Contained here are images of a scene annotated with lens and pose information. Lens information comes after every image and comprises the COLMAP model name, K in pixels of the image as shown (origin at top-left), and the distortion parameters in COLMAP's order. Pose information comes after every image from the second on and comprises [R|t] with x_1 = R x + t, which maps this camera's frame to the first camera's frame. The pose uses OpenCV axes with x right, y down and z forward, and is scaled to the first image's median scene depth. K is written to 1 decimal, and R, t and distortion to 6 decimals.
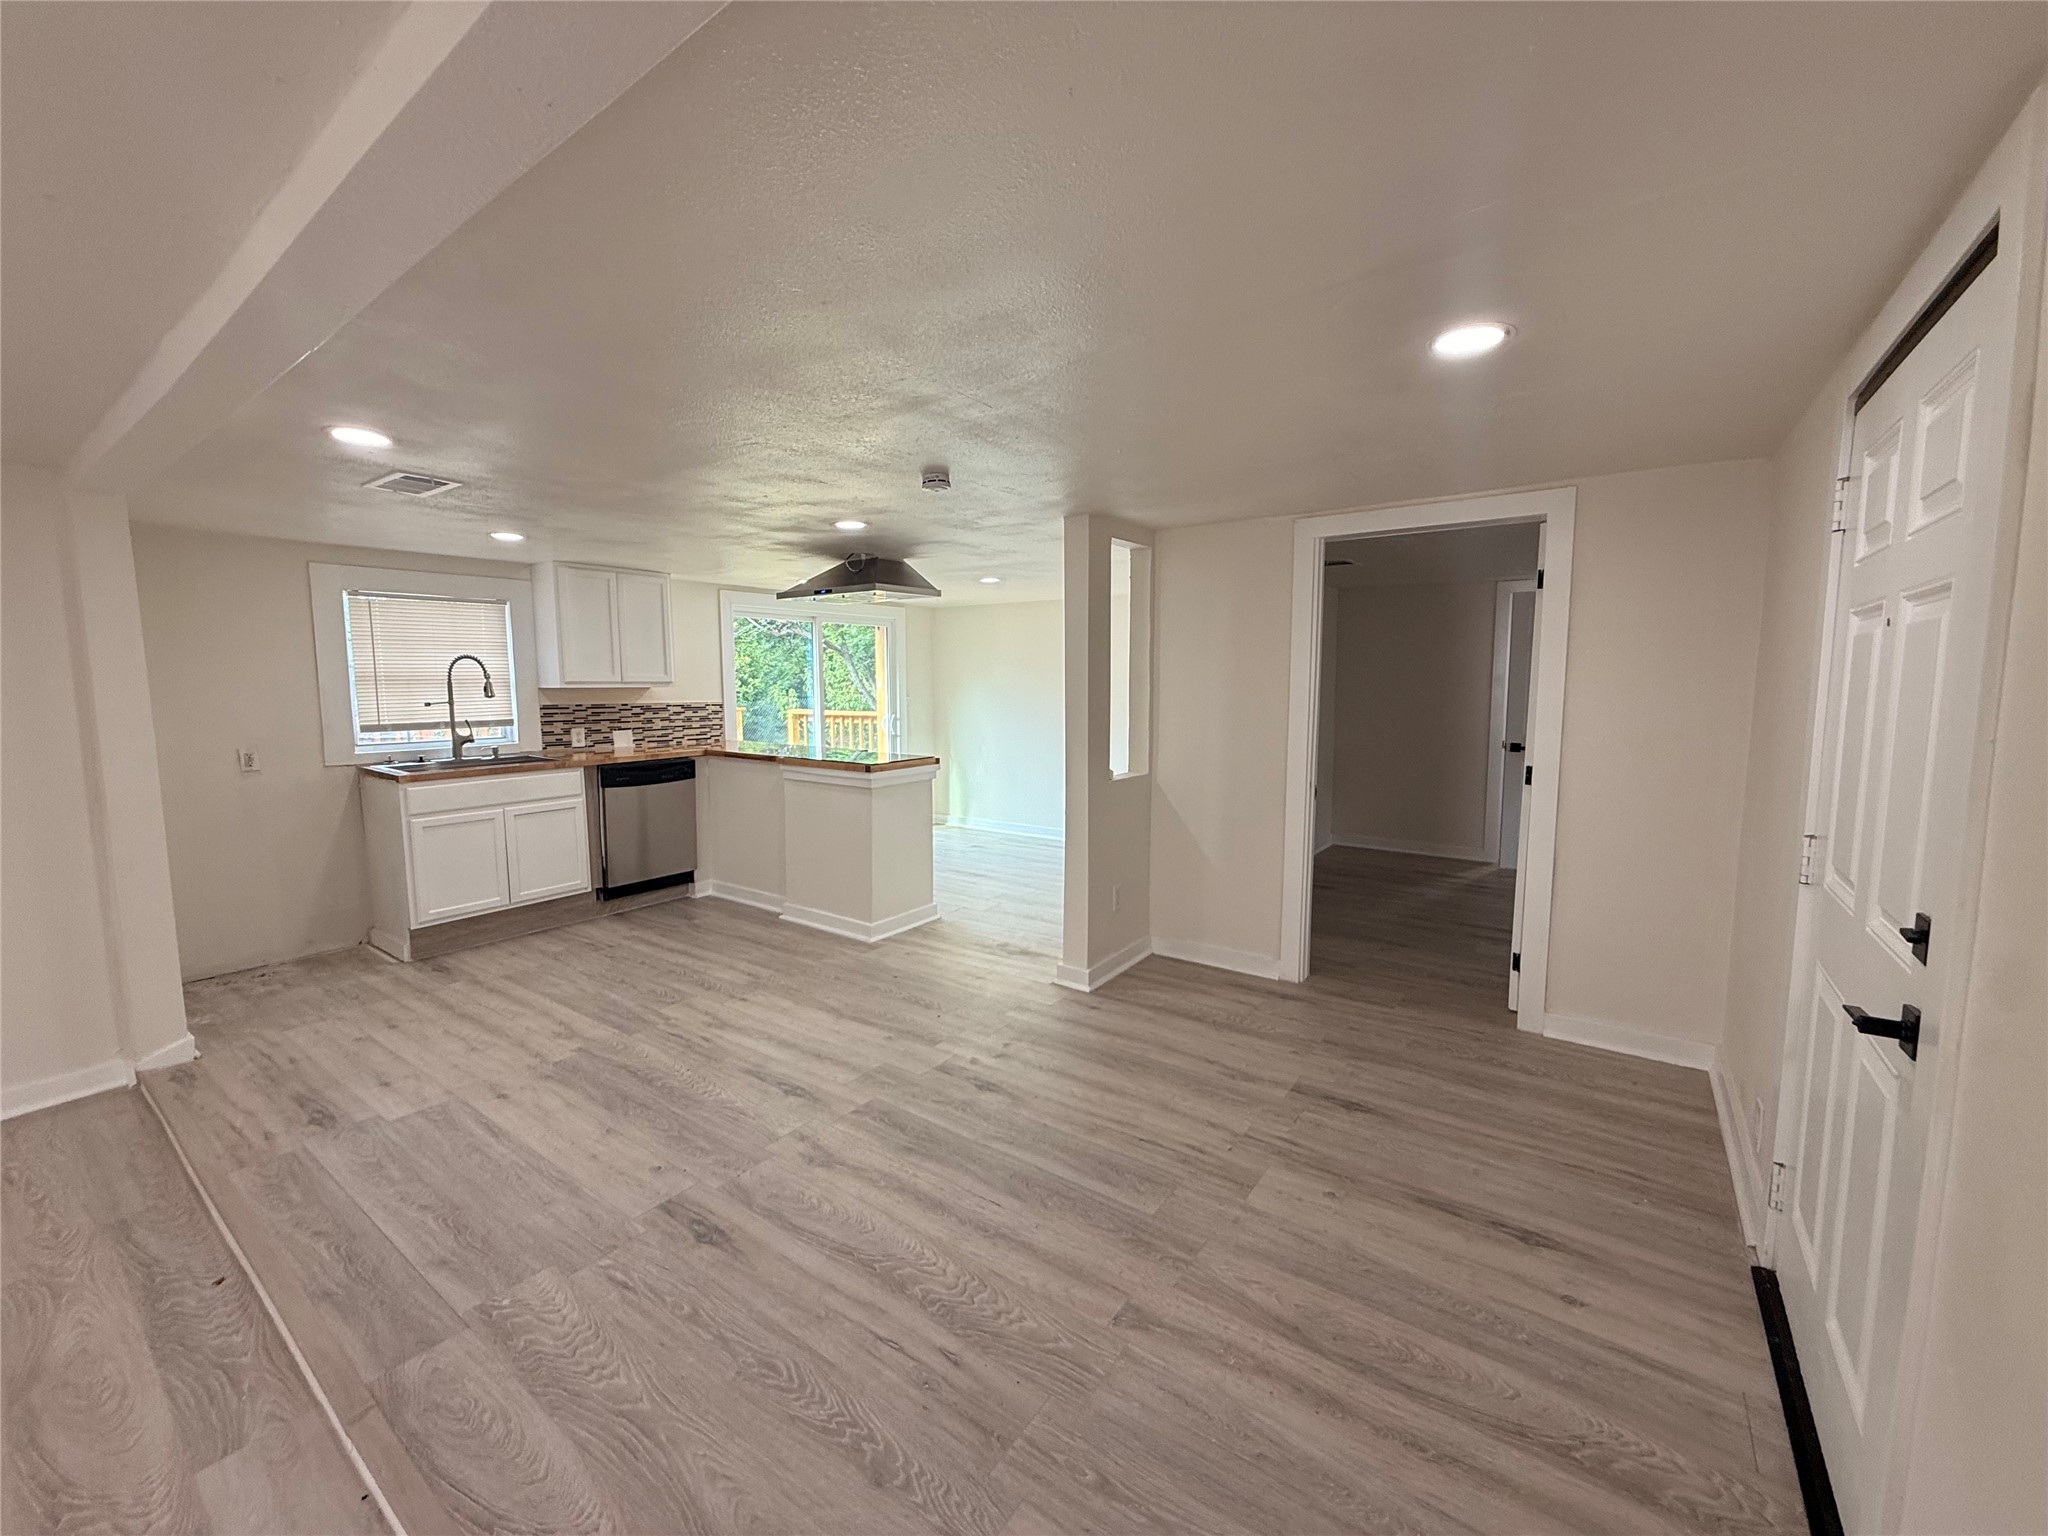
lens RADIAL K [[815.7, 0, 1024.0], [0, 815.7, 768.0], [0, 0, 1]] dist [-0.001404, -0.000062]
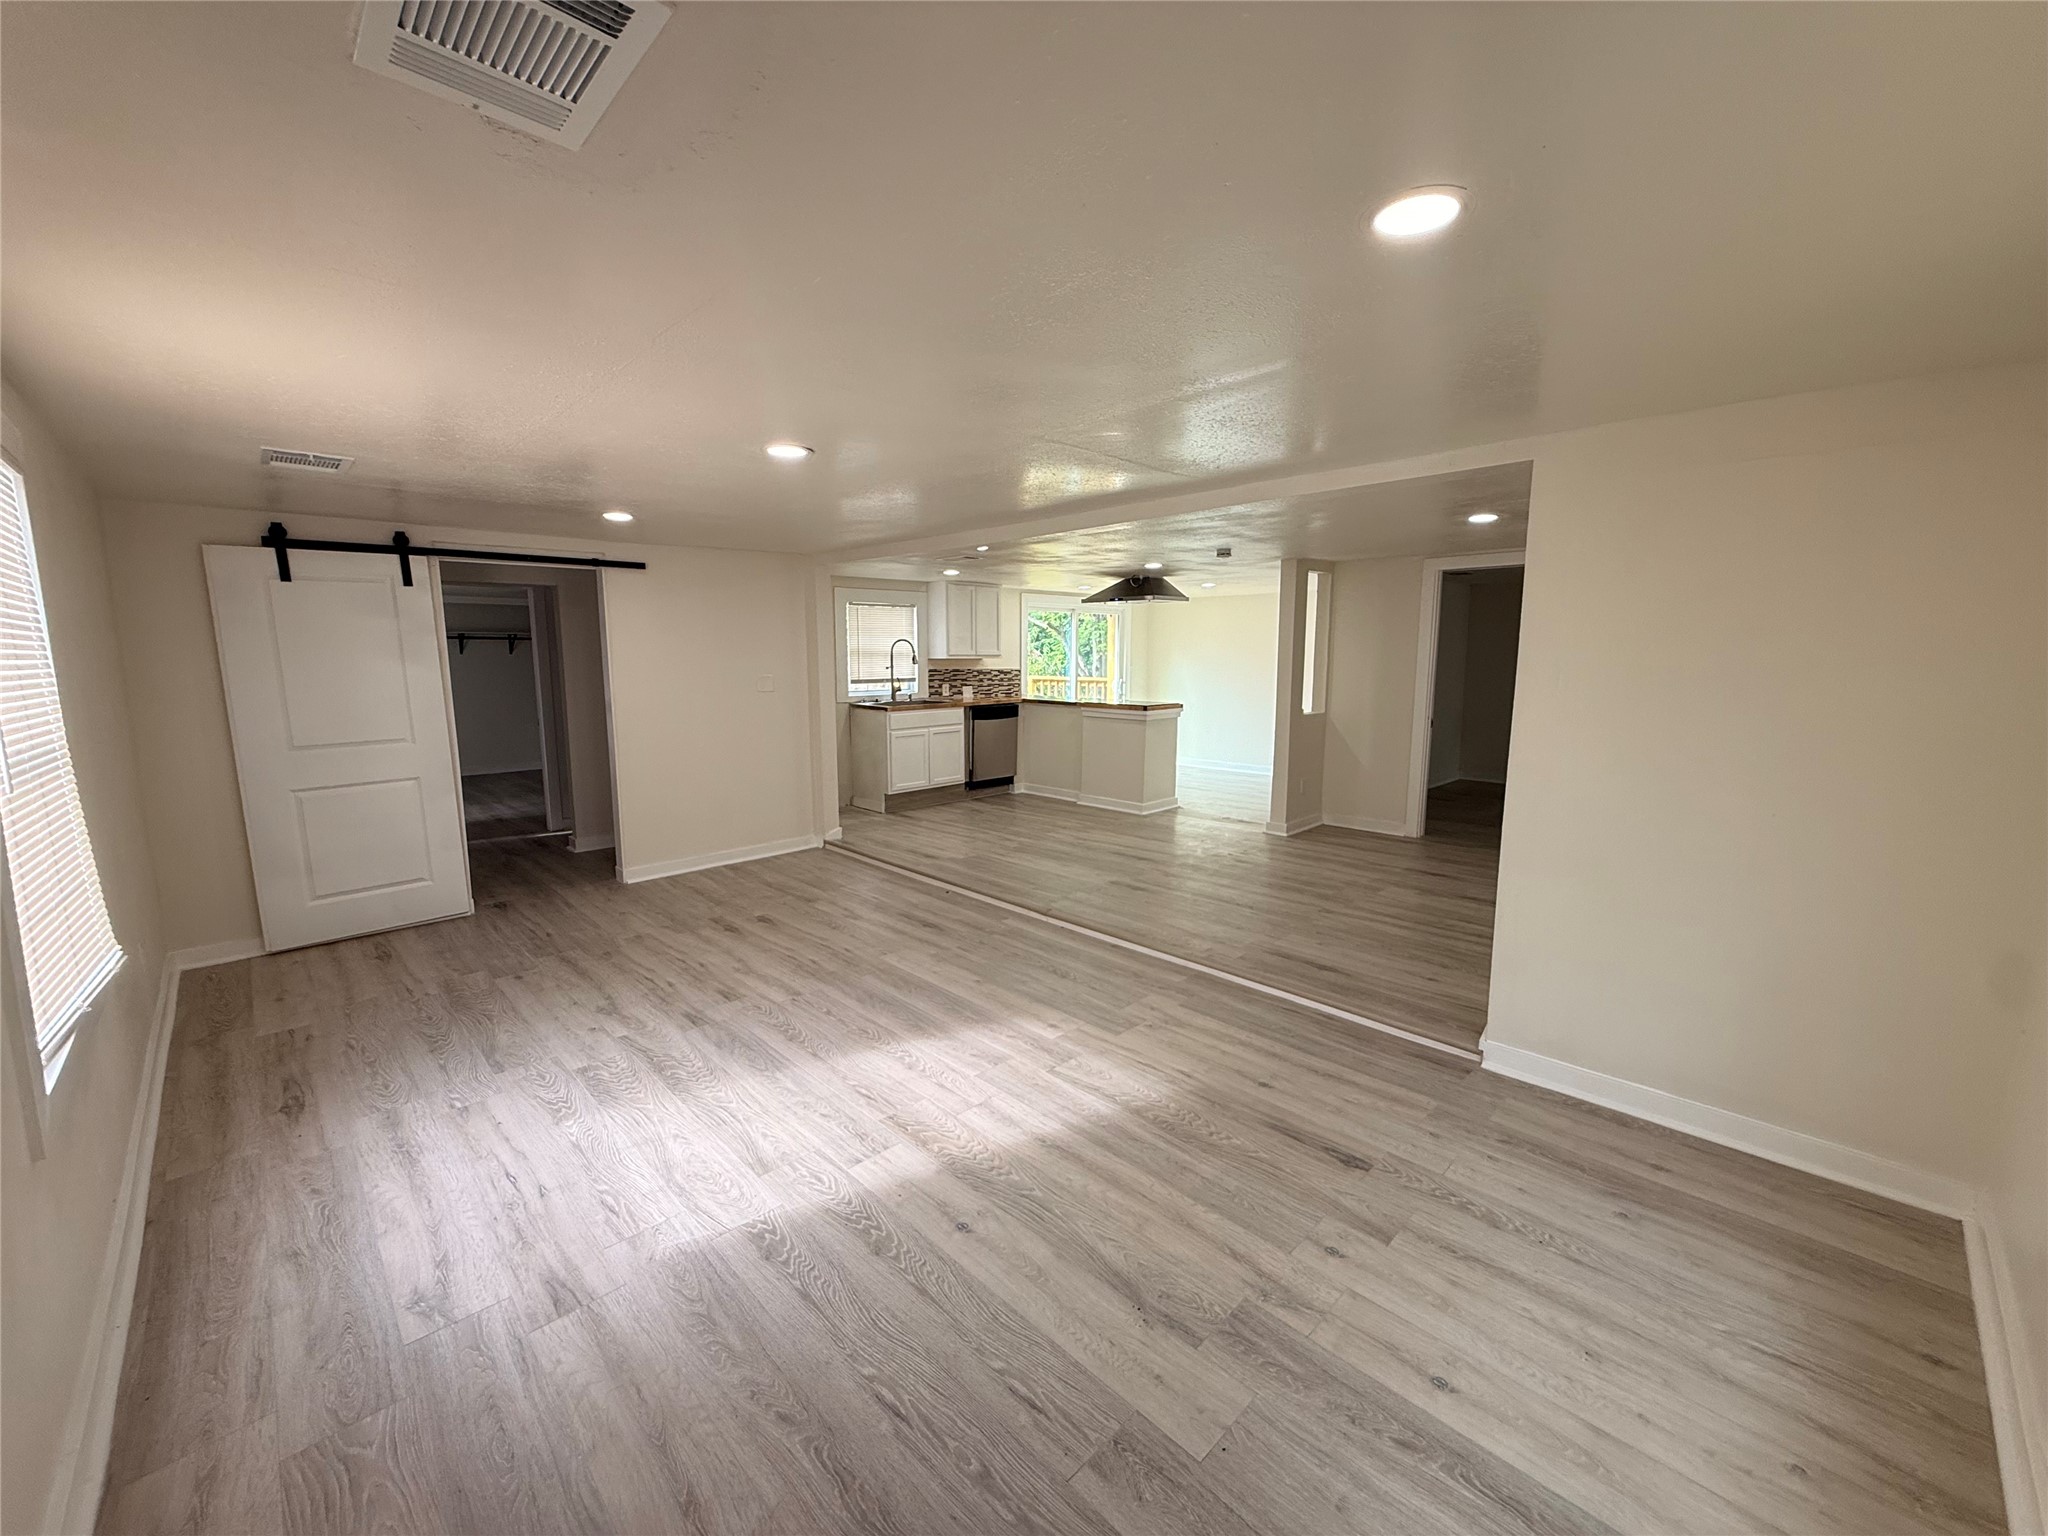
lens RADIAL K [[815.7, 0, 1024.0], [0, 815.7, 768.0], [0, 0, 1]] dist [-0.001404, -0.000062]
pose [[0.985327, 0.024901, -0.168849, -0.140601], [-0.019205, 0.999193, 0.035284, 0.062957], [0.169592, -0.031523, 0.985010, -0.619428]]
